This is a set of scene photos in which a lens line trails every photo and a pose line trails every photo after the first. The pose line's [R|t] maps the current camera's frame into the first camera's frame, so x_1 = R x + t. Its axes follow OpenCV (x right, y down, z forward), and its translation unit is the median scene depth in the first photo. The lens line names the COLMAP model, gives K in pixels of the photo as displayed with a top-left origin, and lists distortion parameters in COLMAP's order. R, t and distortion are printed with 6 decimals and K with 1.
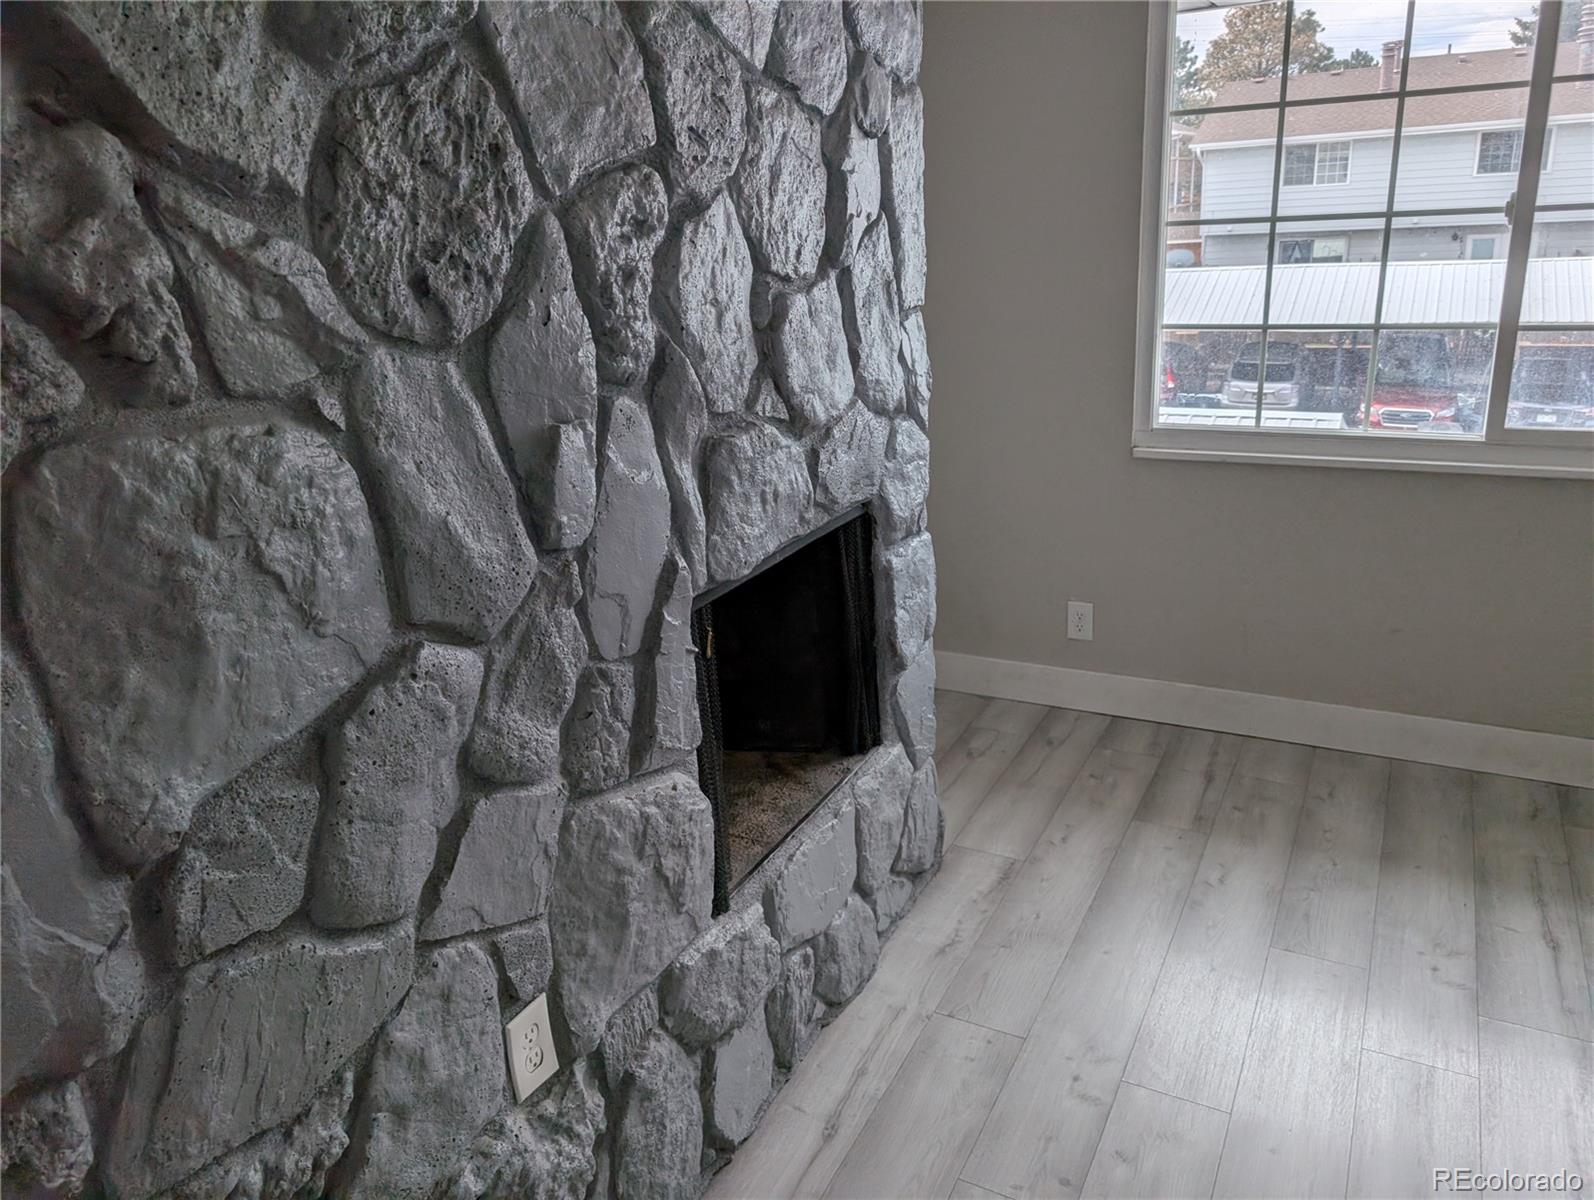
lens RADIAL K [[1158.0, 0, 796.7], [0, 1158.0, 593.6], [0, 0, 1]] dist [0.028724, -0.004134]
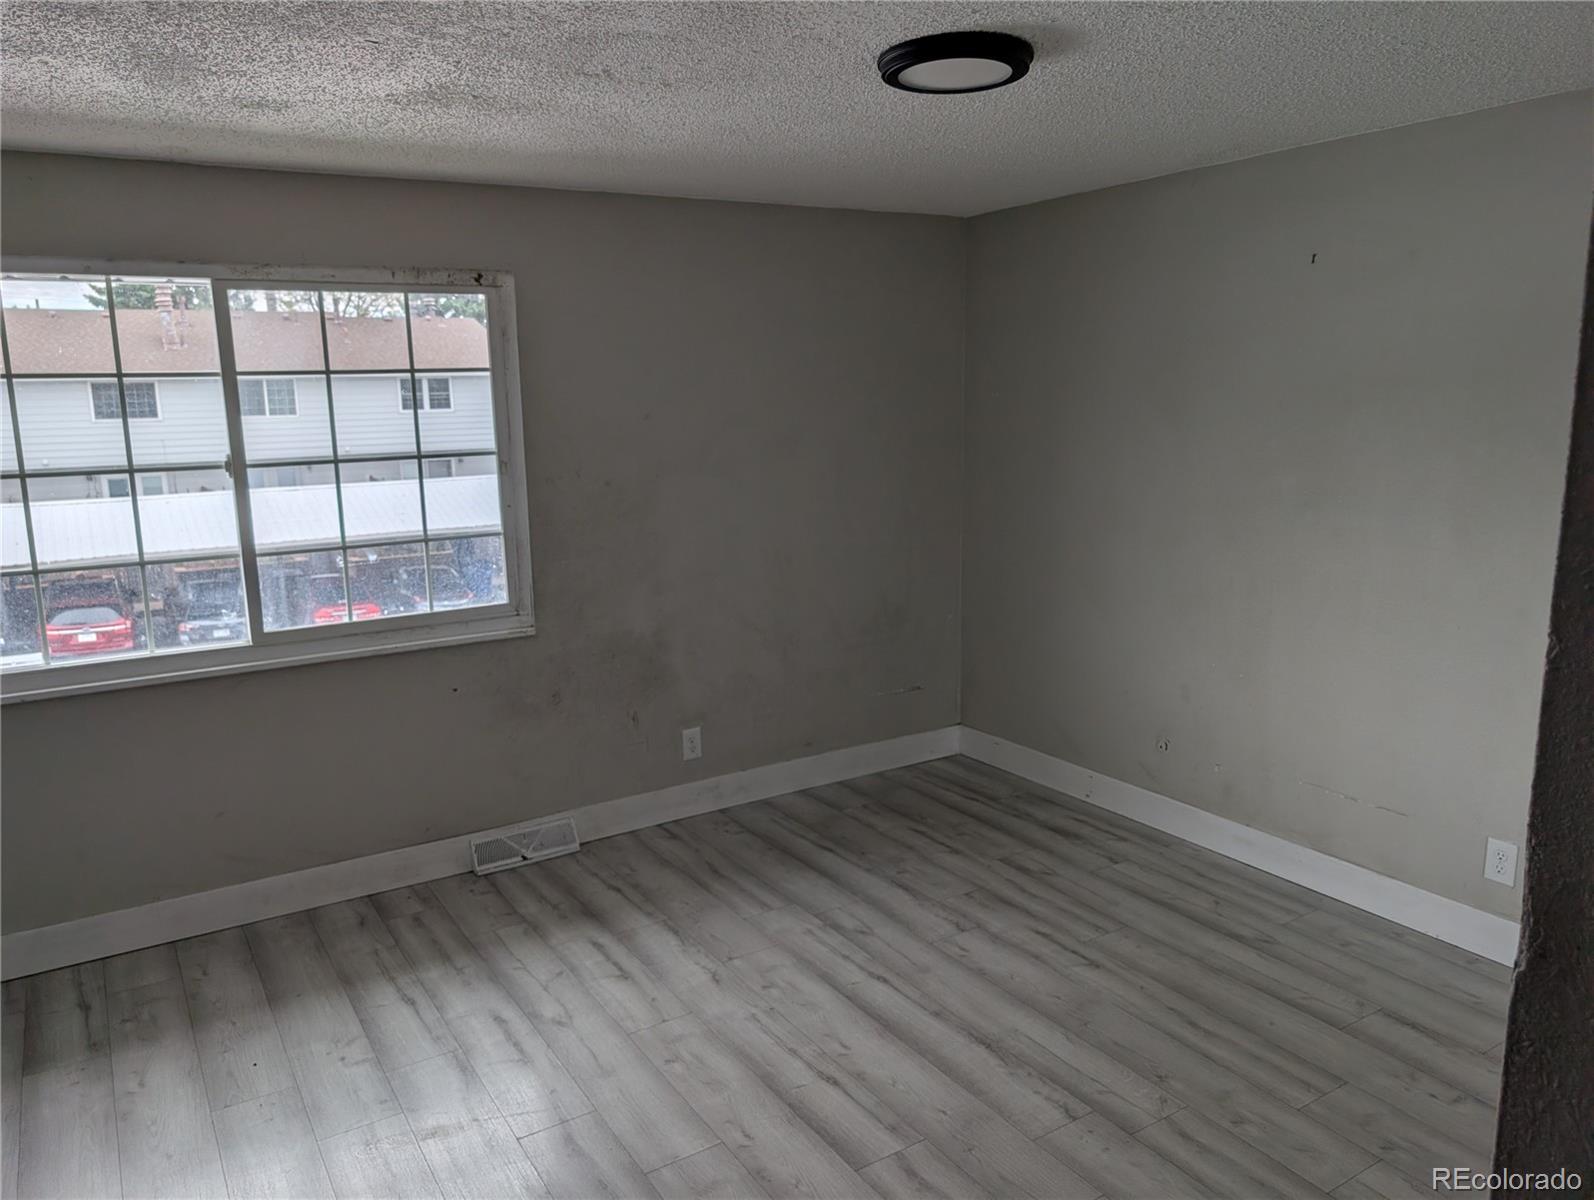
lens RADIAL K [[1188.7, 0, 797.0], [0, 1188.7, 600.0], [0, 0, 1]] dist [0.001315, -0.002319]
pose [[0.495075, -0.107773, 0.862140, -0.209877], [0.266463, 0.963294, -0.032596, 0.019298], [-0.826982, 0.245866, 0.505620, -0.127340]]
